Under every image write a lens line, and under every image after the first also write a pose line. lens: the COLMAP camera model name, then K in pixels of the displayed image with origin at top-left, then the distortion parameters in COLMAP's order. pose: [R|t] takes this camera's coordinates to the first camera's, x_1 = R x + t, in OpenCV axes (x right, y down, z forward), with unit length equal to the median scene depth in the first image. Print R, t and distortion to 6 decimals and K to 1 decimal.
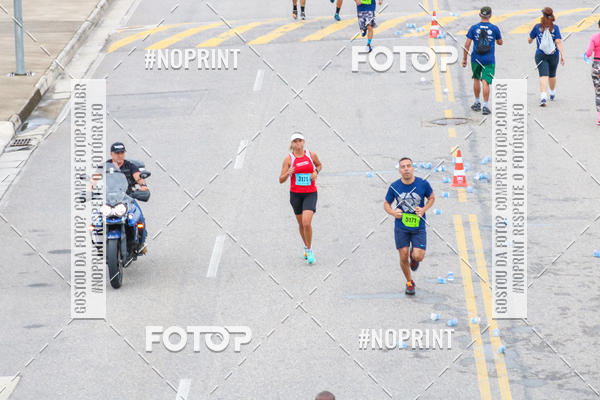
lens RADIAL K [[4297.4, 0, 300.0], [0, 4297.4, 200.0], [0, 0, 1]] dist [1.081361, 23.843056]
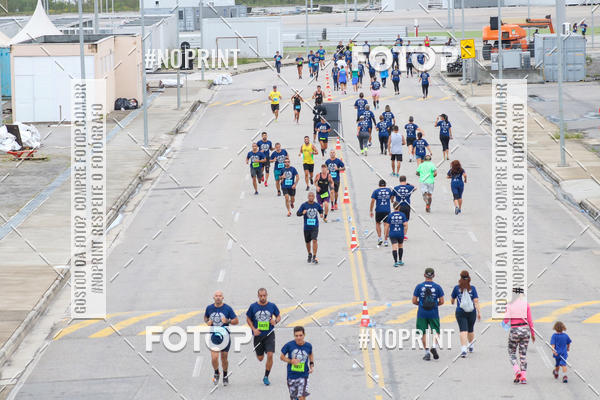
lens RADIAL K [[4133.7, 0, 309.1], [0, 4133.7, 199.3], [0, 0, 1]] dist [1.182881, 18.835822]
pose [[0.999848, 0.003166, 0.017166, 0.000068], [-0.001980, 0.997636, -0.068694, 0.000813], [-0.017342, 0.068650, 0.997490, -0.008784]]
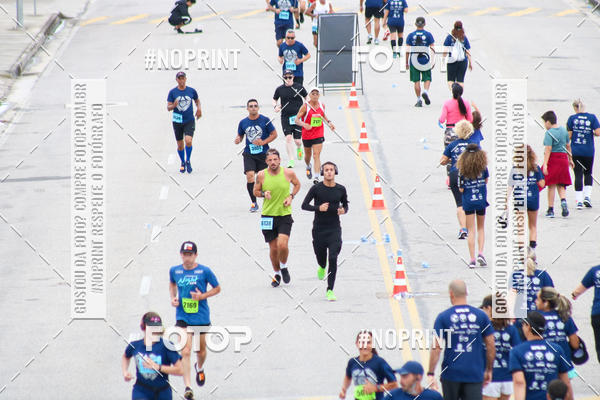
lens RADIAL K [[4065.8, 0, 300.0], [0, 4065.8, 200.0], [0, 0, 1]] dist [1.333167, -10.300560]
pose [[0.999816, 0.005543, 0.018379, 0.008448], [-0.005493, 0.999981, -0.002771, -0.055588], [-0.018394, 0.002669, 0.999827, 0.407275]]
